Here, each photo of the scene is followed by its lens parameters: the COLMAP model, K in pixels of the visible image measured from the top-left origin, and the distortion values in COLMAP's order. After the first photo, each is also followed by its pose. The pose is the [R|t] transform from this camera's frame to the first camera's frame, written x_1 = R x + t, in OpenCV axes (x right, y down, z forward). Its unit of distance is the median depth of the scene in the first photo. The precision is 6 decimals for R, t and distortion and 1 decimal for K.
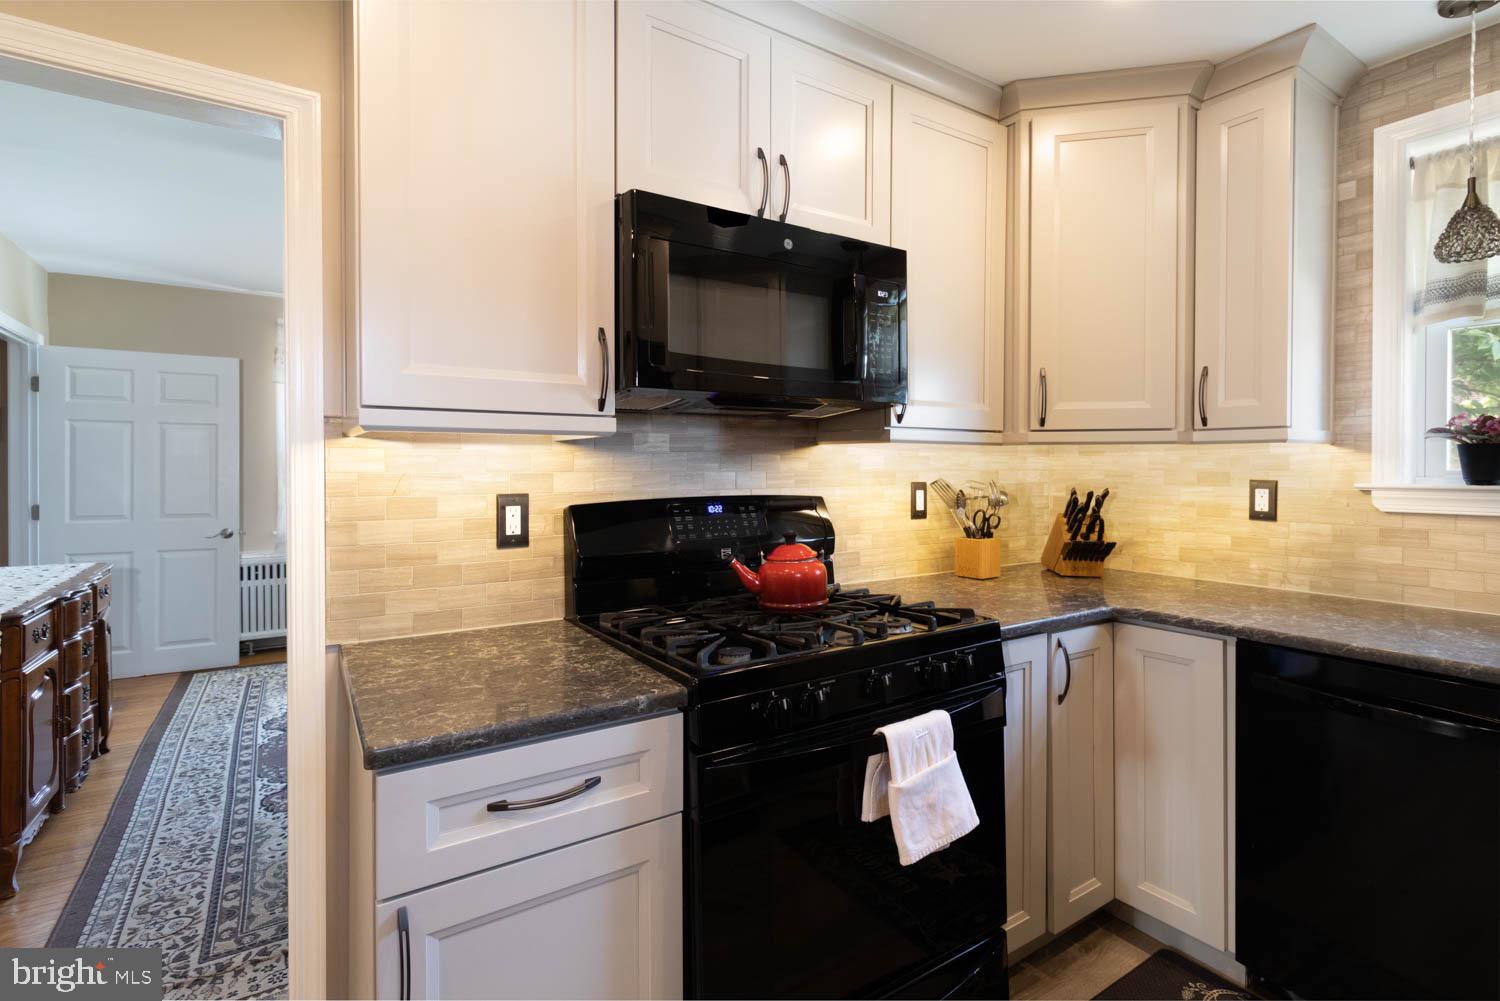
lens RADIAL K [[693.9, 0, 753.9], [0, 693.9, 471.2], [0, 0, 1]] dist [0.001479, 0.000496]
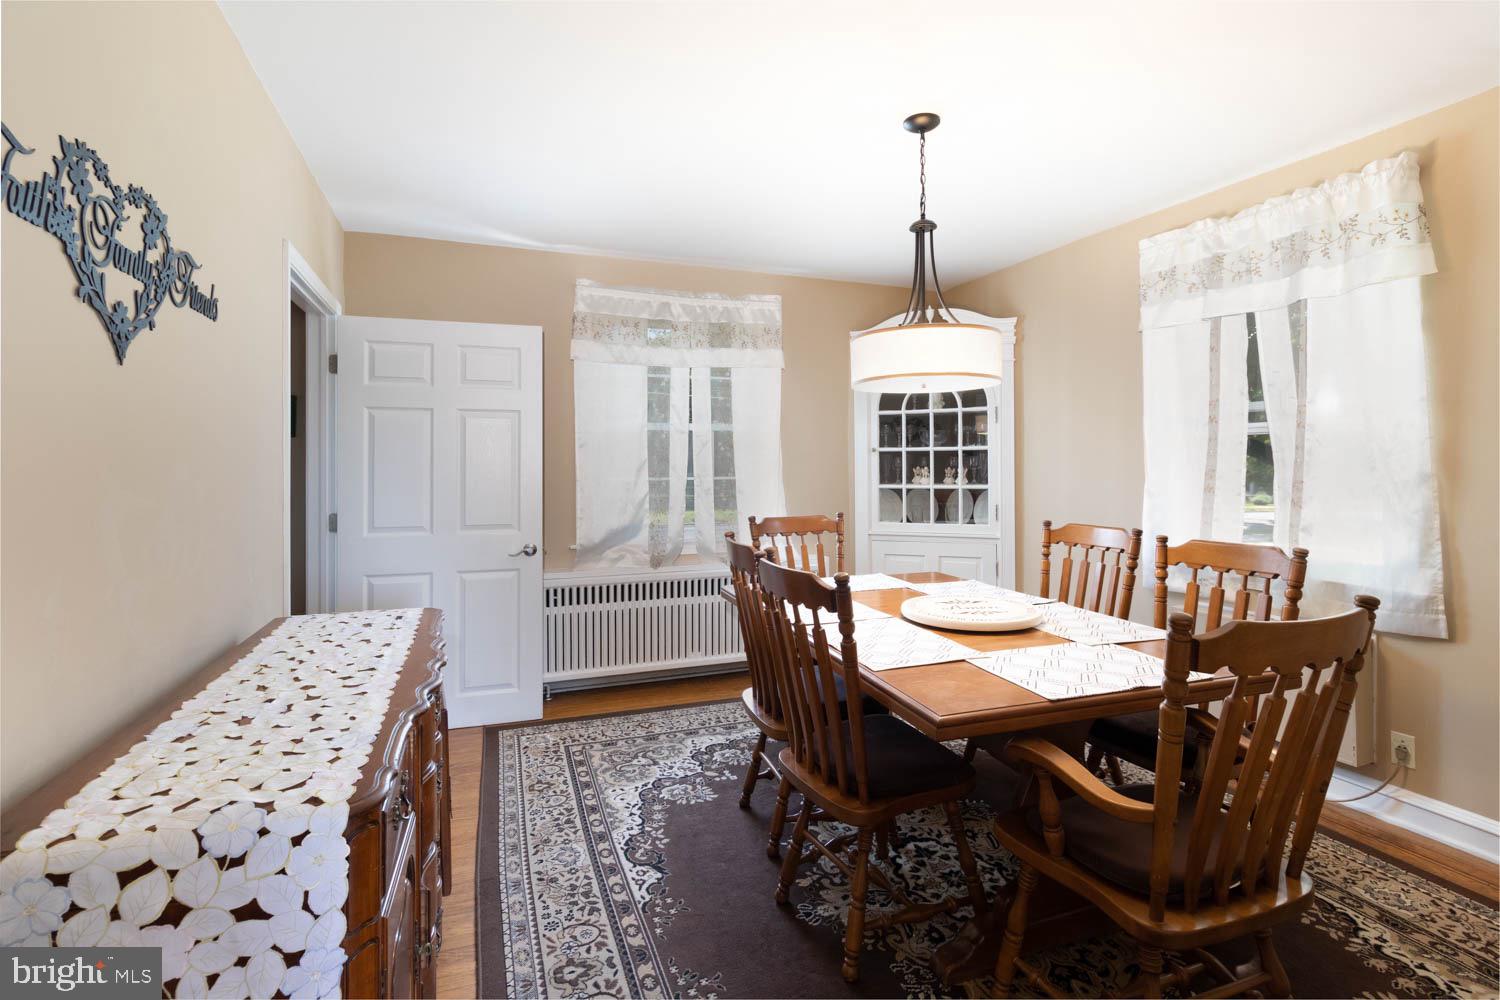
lens RADIAL K [[697.3, 0, 741.8], [0, 697.3, 457.1], [0, 0, 1]] dist [-0.000042, 0.000016]
pose [[0.971451, -0.009929, -0.237034, -0.708148], [0.006762, 0.999877, -0.014171, -0.004289], [0.237145, 0.012164, 0.971398, 0.606830]]
